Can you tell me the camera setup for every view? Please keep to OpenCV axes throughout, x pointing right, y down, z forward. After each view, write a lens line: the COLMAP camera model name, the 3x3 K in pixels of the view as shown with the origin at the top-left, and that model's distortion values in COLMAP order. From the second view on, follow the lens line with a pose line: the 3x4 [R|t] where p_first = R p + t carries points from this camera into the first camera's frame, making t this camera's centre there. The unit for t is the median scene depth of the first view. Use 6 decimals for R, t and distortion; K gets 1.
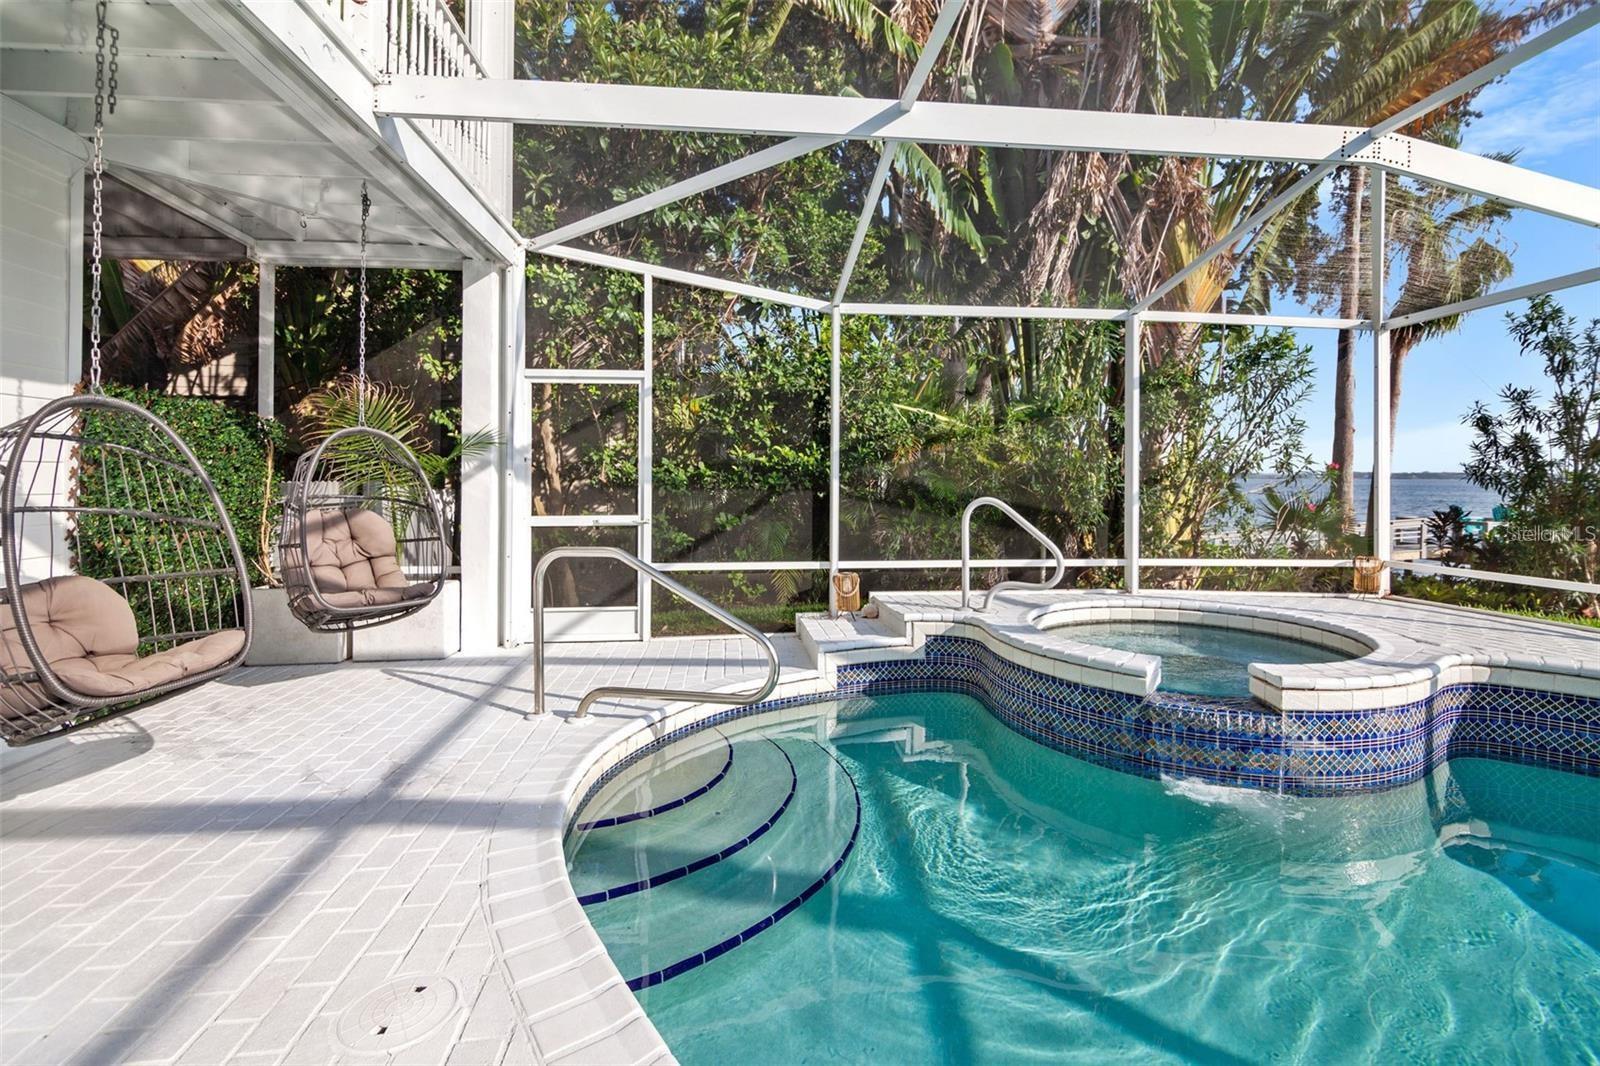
lens RADIAL K [[734.1, 0, 796.0], [0, 734.1, 466.1], [0, 0, 1]] dist [-0.017571, -0.000207]
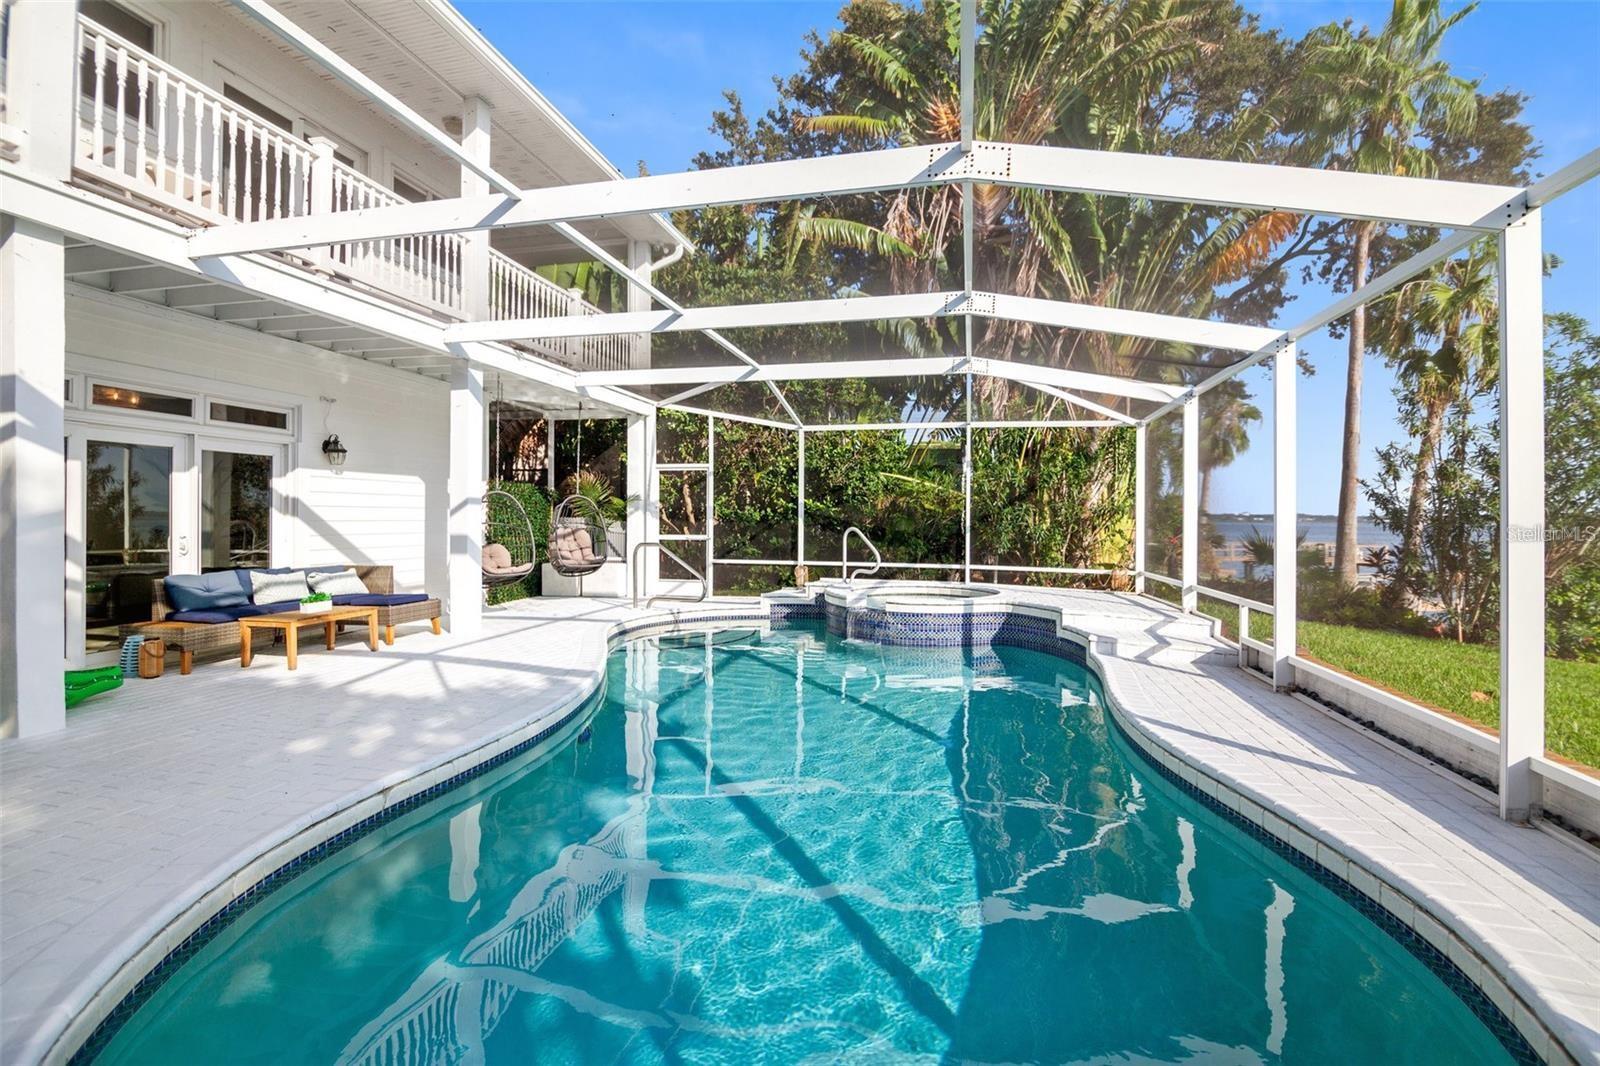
lens RADIAL K [[734.1, 0, 793.4], [0, 734.1, 506.3], [0, 0, 1]] dist [-0.017571, -0.000207]
pose [[0.941425, 0.000046, -0.337223, 0.569967], [-0.001400, 0.999992, -0.003772, -0.003808], [0.337220, 0.004023, 0.941417, -0.676244]]
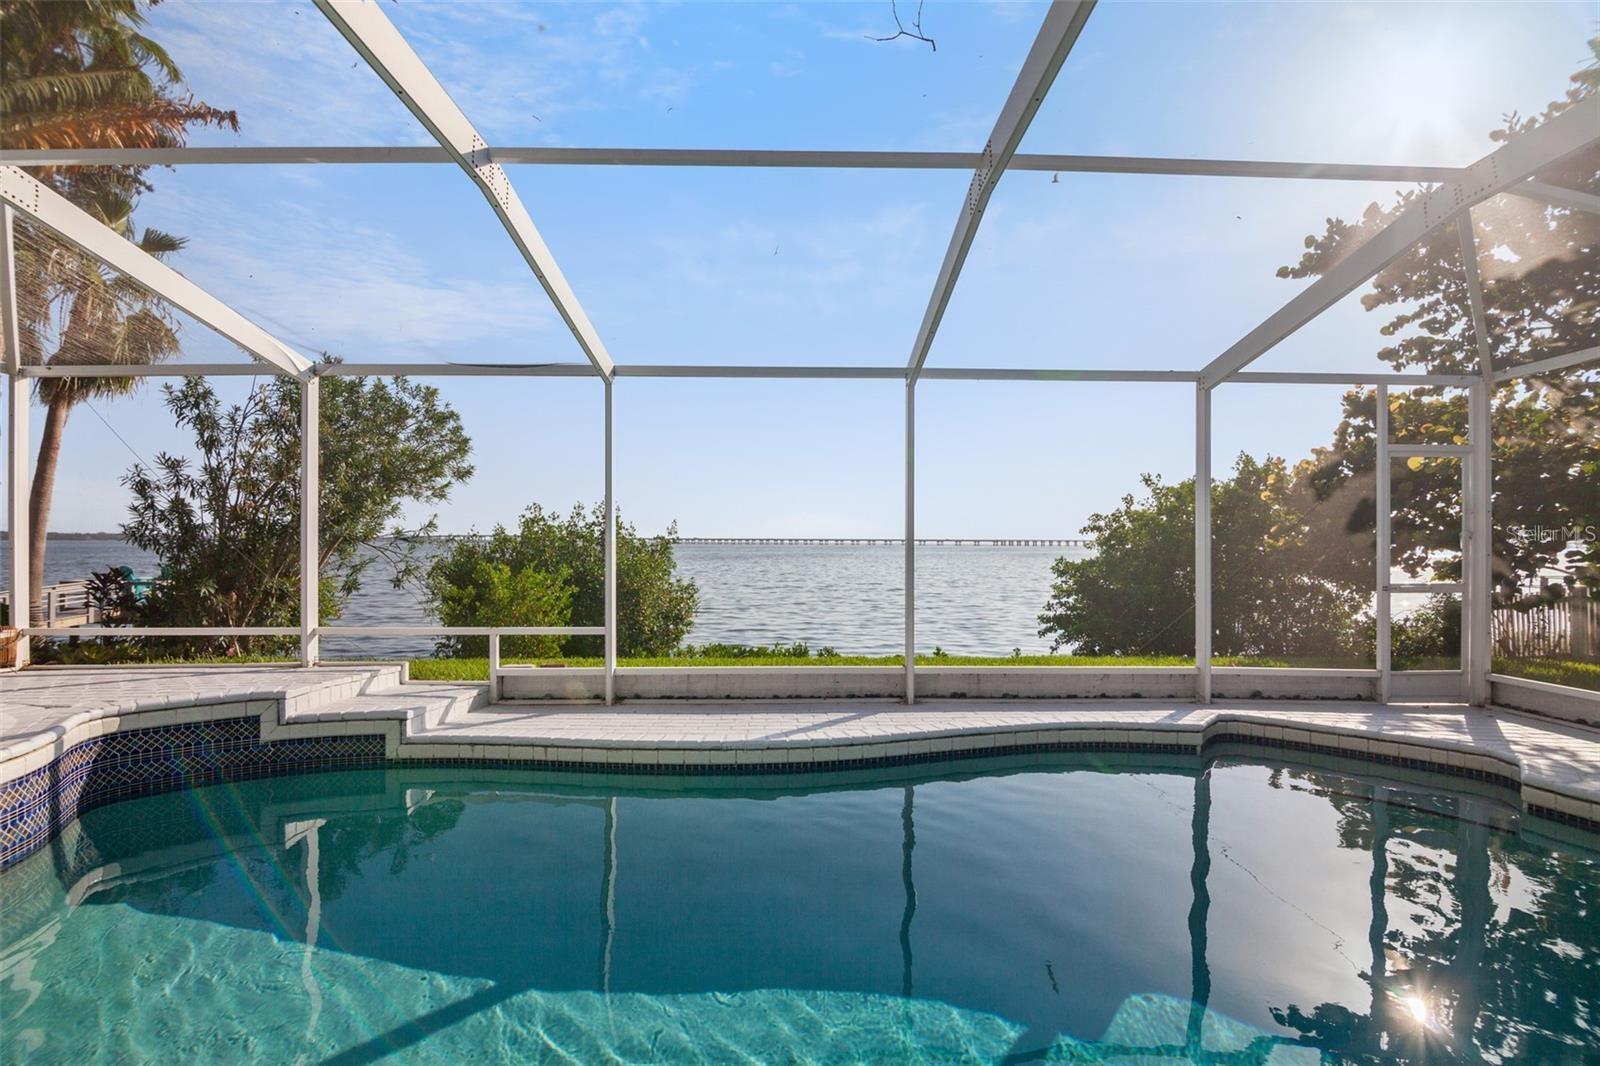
lens RADIAL K [[734.1, 0, 795.9], [0, 734.1, 548.0], [0, 0, 1]] dist [-0.017571, -0.000207]
pose [[0.094759, -0.013083, 0.995414, -0.000938], [-0.015144, 0.999779, 0.014582, -0.000242], [-0.995385, -0.016457, 0.094540, -0.048596]]
